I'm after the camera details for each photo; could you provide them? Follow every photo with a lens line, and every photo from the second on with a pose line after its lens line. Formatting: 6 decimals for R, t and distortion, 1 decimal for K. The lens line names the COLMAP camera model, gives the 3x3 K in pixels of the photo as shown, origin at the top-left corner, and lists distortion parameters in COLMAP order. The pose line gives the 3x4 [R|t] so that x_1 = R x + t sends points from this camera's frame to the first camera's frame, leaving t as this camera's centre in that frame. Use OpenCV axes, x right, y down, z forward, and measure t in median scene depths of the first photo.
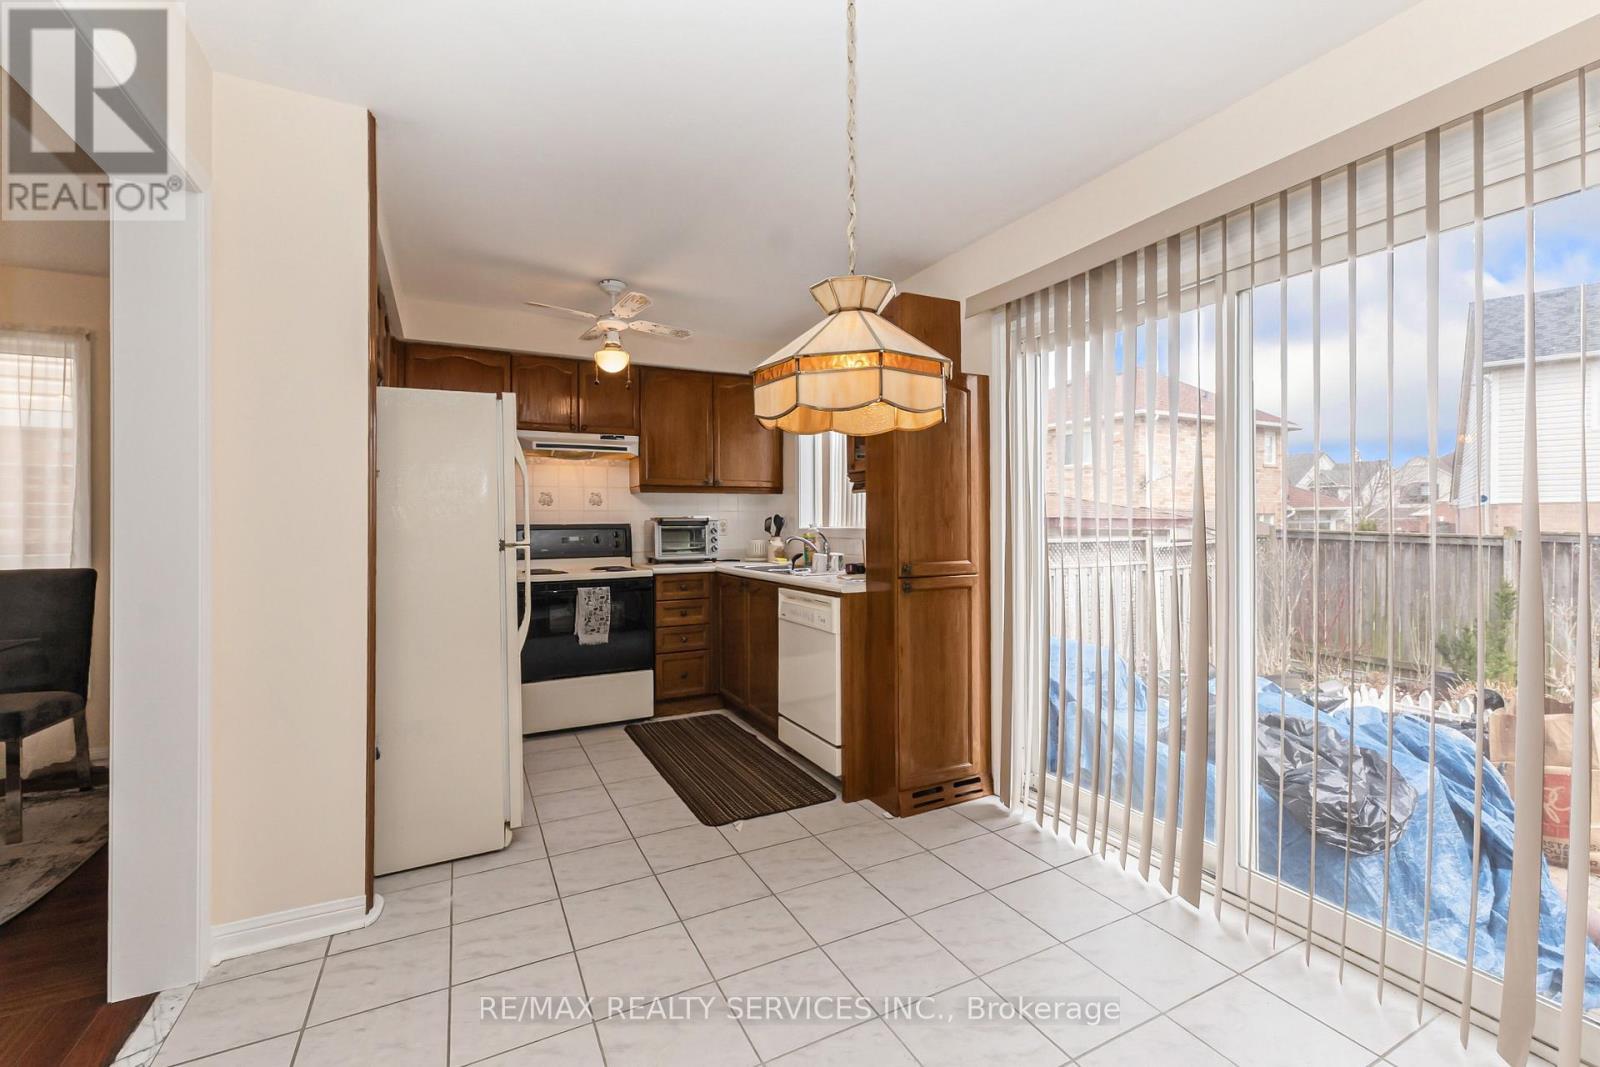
lens RADIAL K [[729.5, 0, 865.8], [0, 729.5, 511.3], [0, 0, 1]] dist [0.002317, 0.000612]
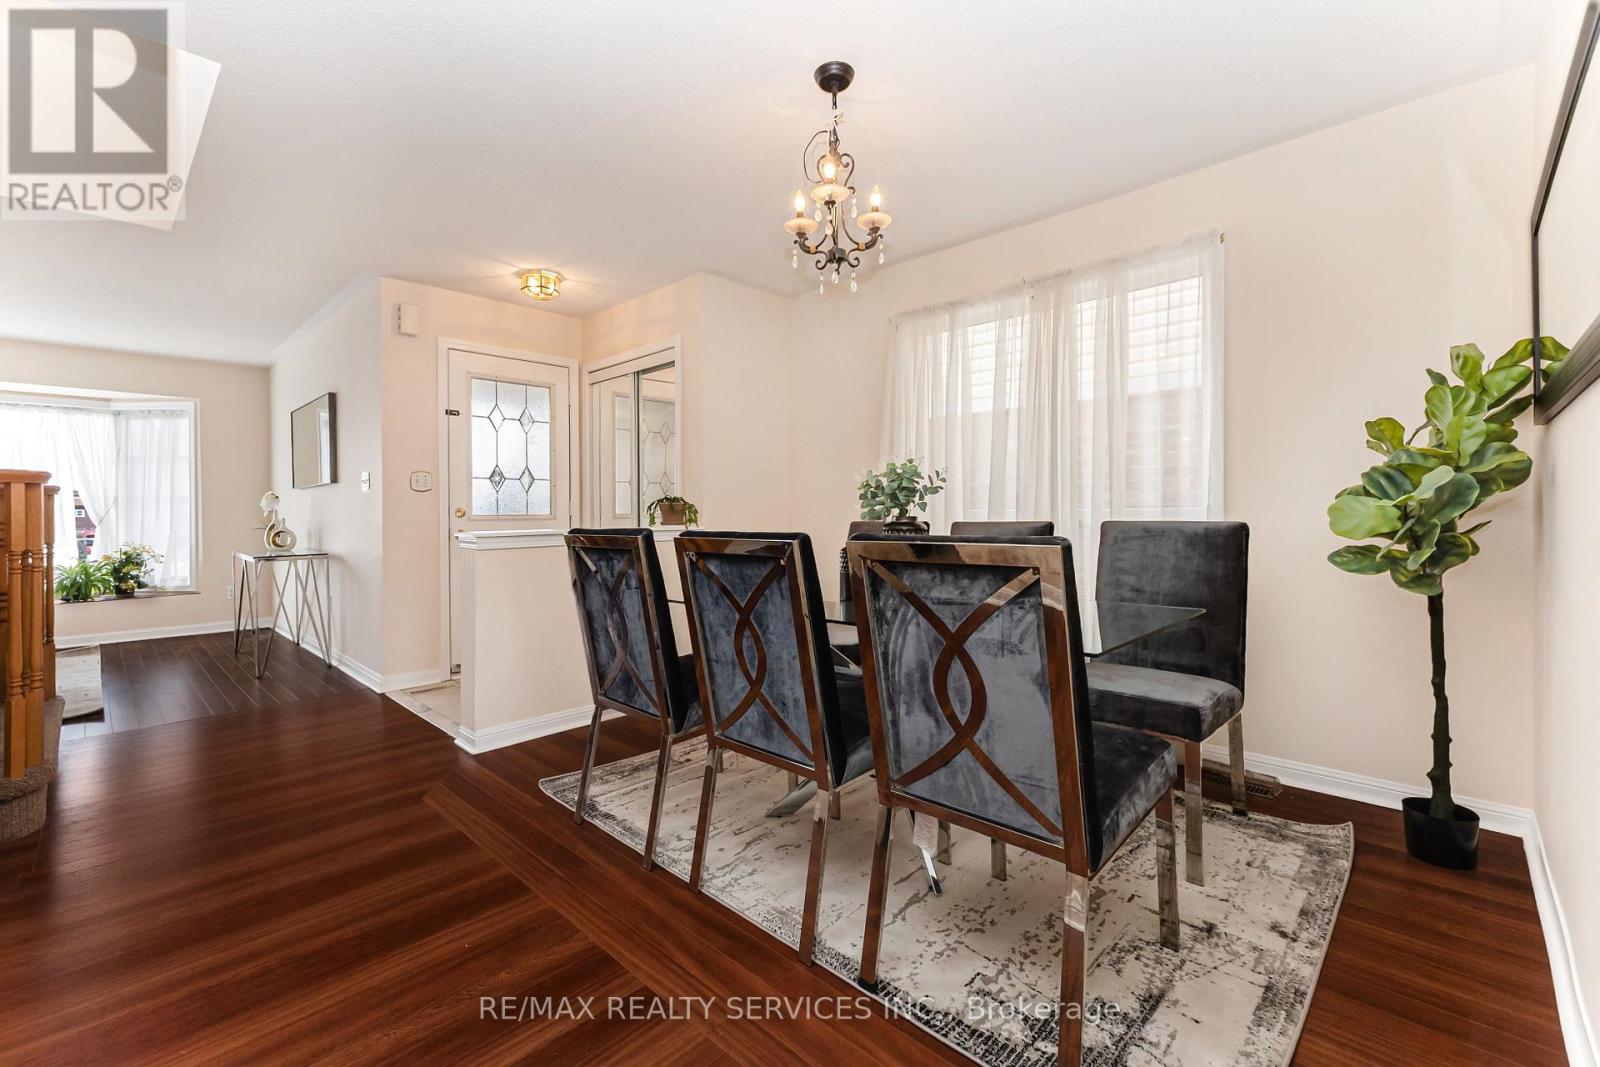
lens RADIAL K [[666.1, 0, 759.4], [0, 666.1, 516.6], [0, 0, 1]] dist [0.001160, 0.000552]
pose [[0.255403, 0.005299, -0.966820, -0.388534], [0.006368, 0.999954, 0.007163, 0.045929], [0.966814, -0.007986, 0.255358, 0.252369]]
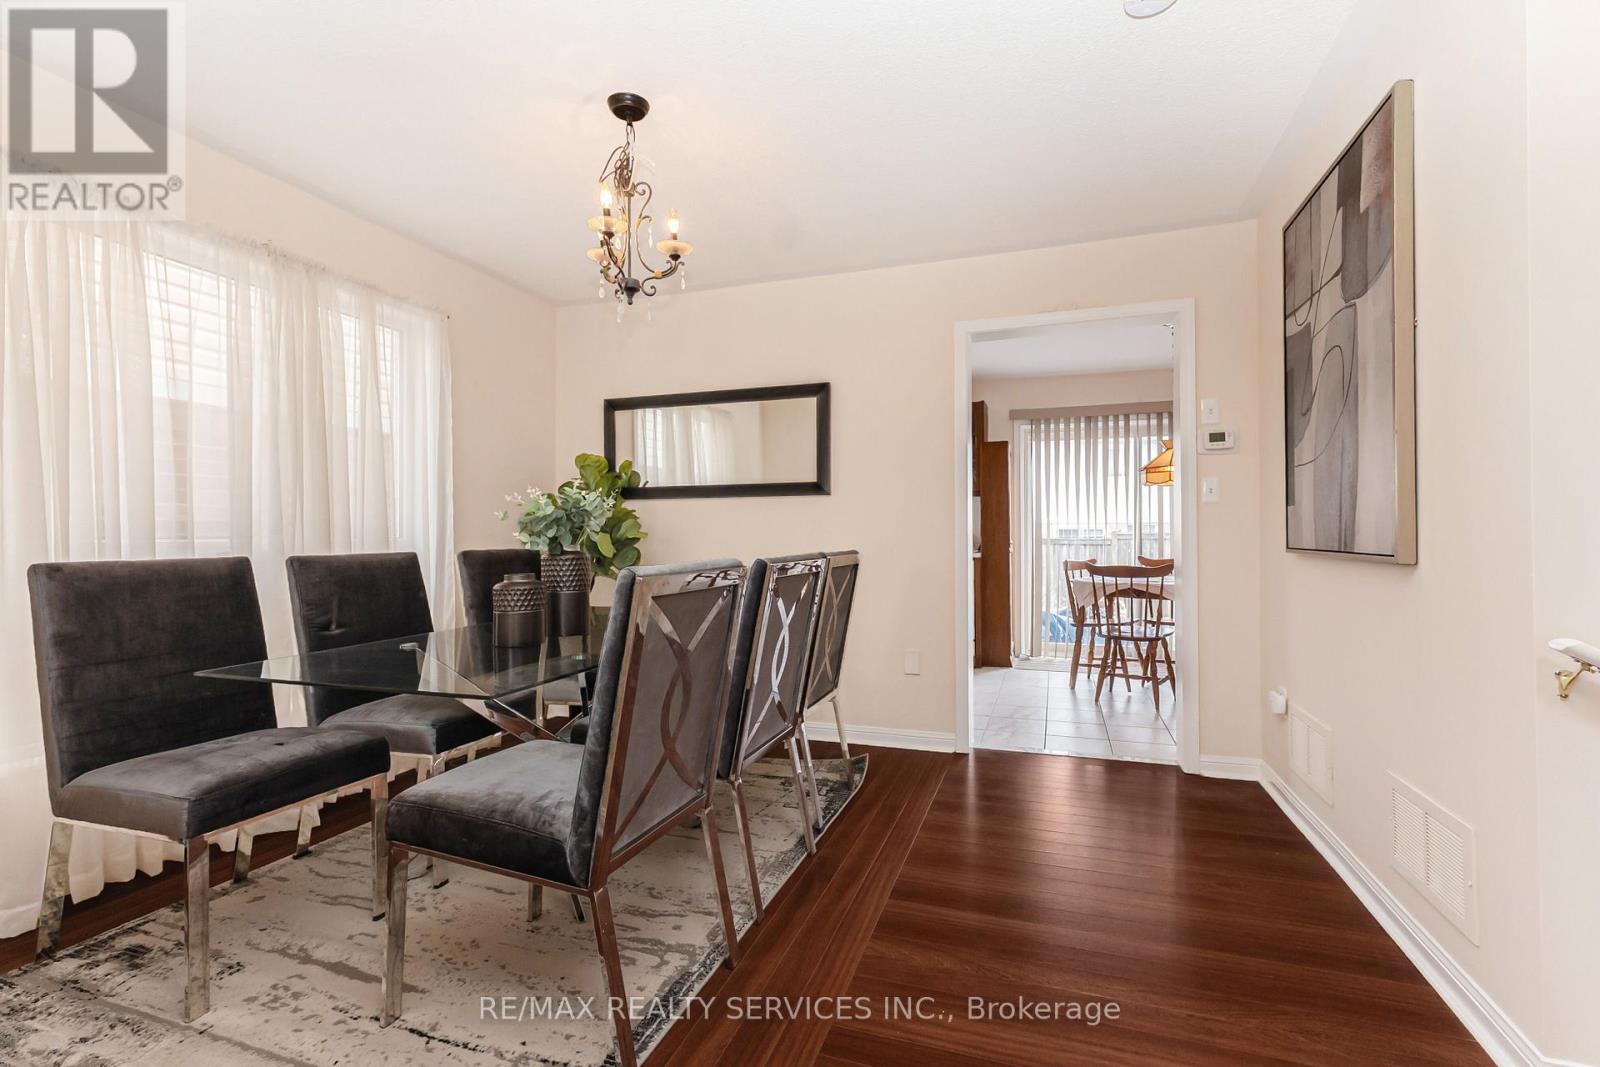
lens RADIAL K [[706.6, 0, 823.9], [0, 706.6, 536.0], [0, 0, 1]] dist [0.003857, 0.000751]
pose [[0.743859, -0.000731, 0.668336, -1.054842], [0.003133, 0.999992, -0.002393, 0.044761], [-0.668329, 0.003873, 0.743856, -0.032848]]
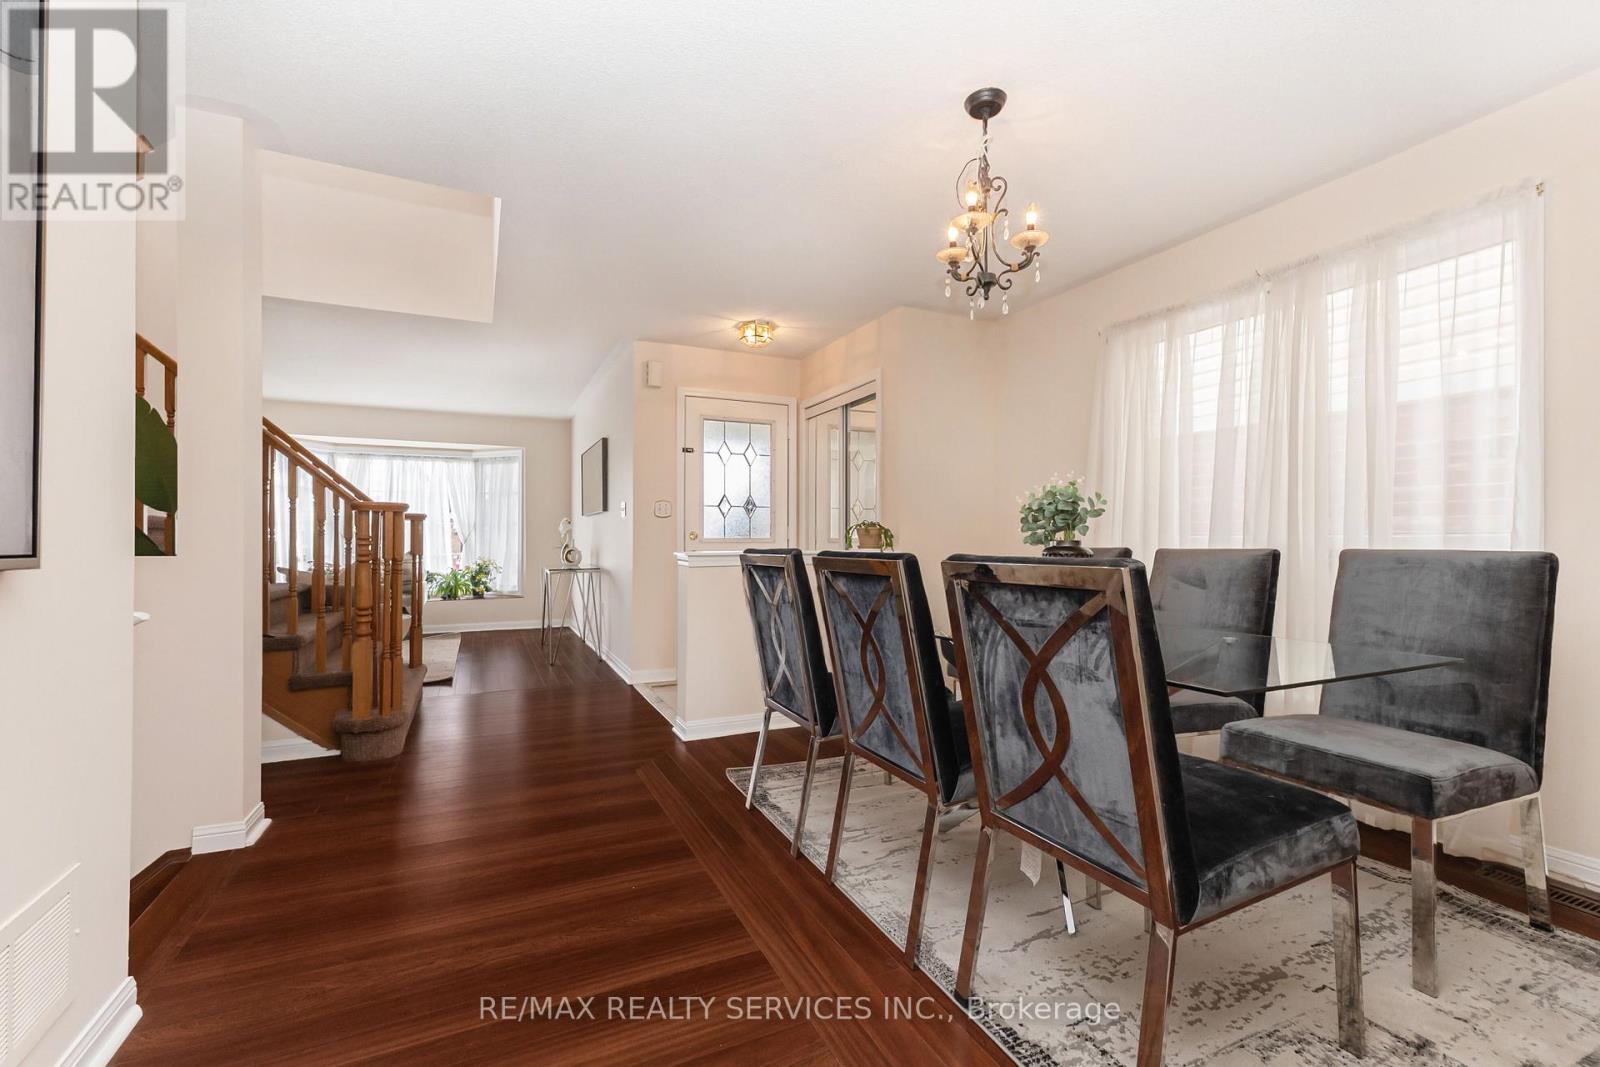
lens RADIAL K [[647.7, 0, 779.5], [0, 647.7, 537.2], [0, 0, 1]] dist [0.000260, -0.000348]
pose [[-0.094952, -0.002857, -0.995478, -0.359684], [-0.001948, 0.999994, -0.002685, 0.049223], [0.995480, 0.001684, -0.094957, 0.324209]]
